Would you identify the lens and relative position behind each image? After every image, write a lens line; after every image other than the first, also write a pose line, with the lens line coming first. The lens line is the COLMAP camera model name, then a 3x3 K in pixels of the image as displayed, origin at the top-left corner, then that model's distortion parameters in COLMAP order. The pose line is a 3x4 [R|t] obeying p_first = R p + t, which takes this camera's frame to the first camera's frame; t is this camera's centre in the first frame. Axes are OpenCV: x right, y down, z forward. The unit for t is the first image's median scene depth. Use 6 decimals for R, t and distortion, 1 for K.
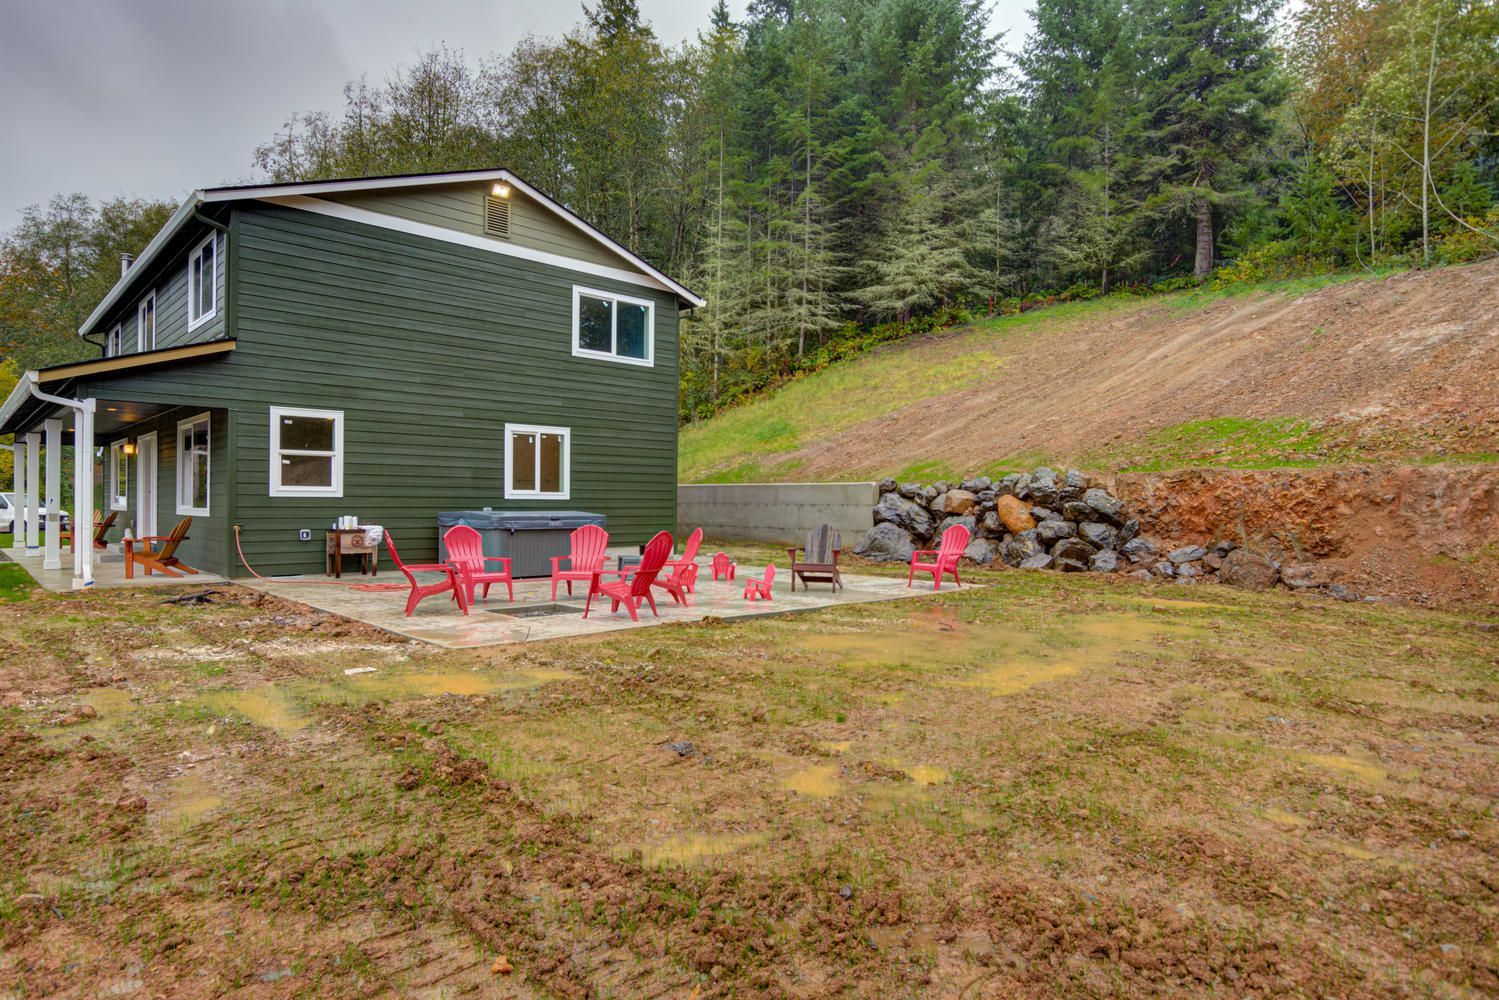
lens RADIAL K [[931.3, 0, 743.7], [0, 931.3, 500.0], [0, 0, 1]] dist [0.011273, 0.000972]
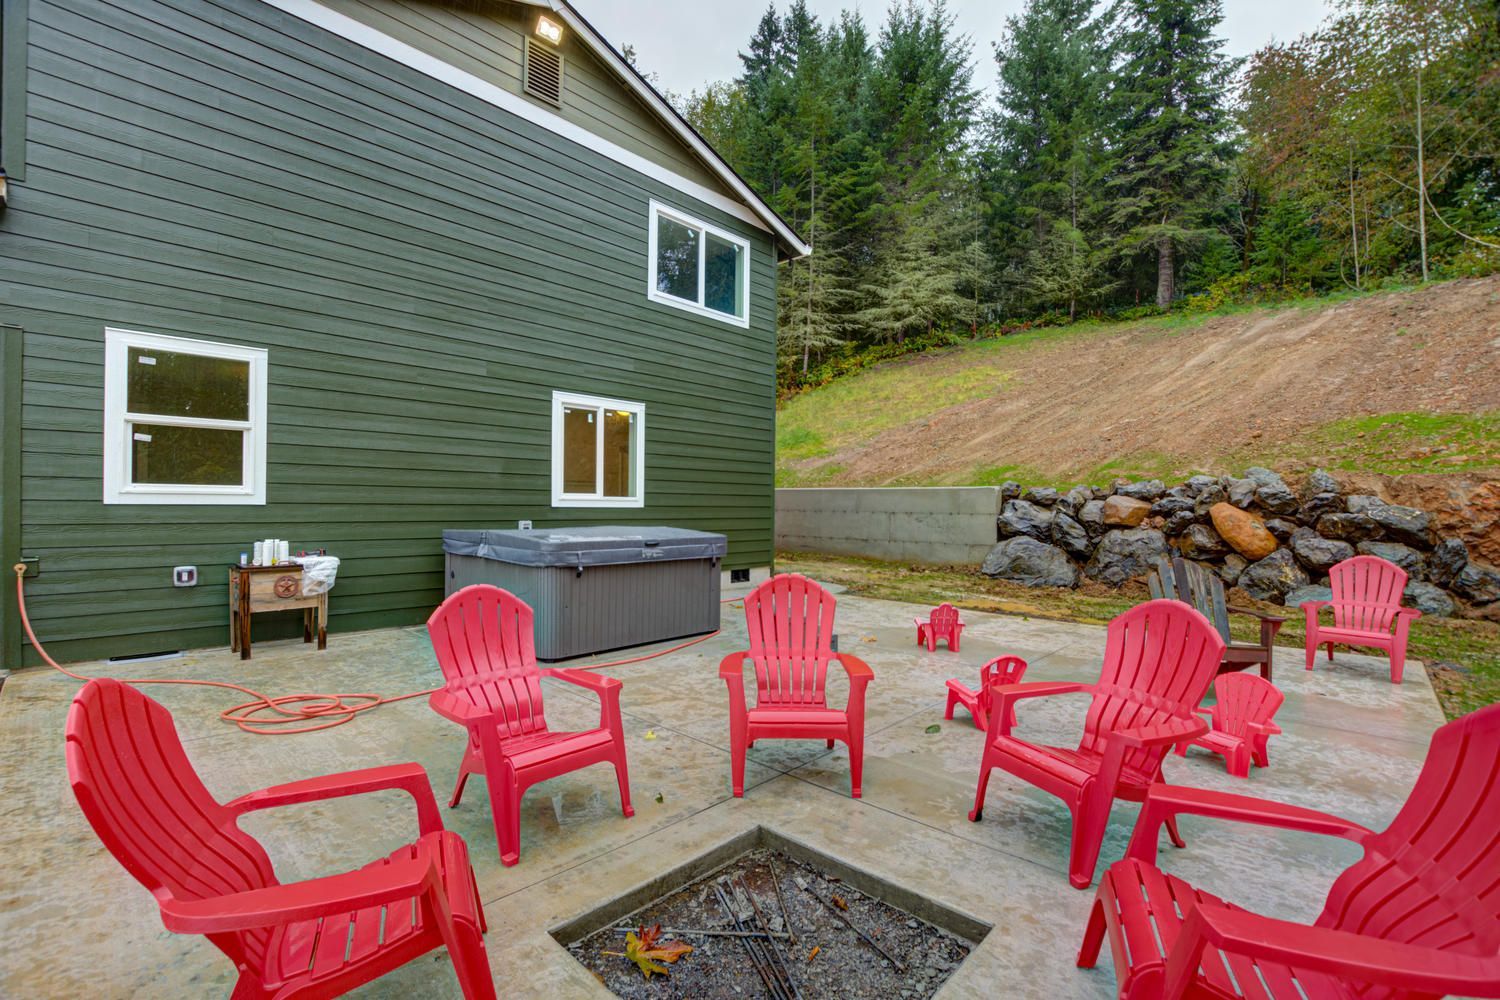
lens RADIAL K [[694.4, 0, 746.5], [0, 694.4, 502.7], [0, 0, 1]] dist [-0.012039, -0.000010]
pose [[0.997769, 0.003268, 0.066680, -0.089019], [-0.003238, 0.999995, -0.000562, -0.002597], [-0.066681, 0.000345, 0.997774, 0.296029]]
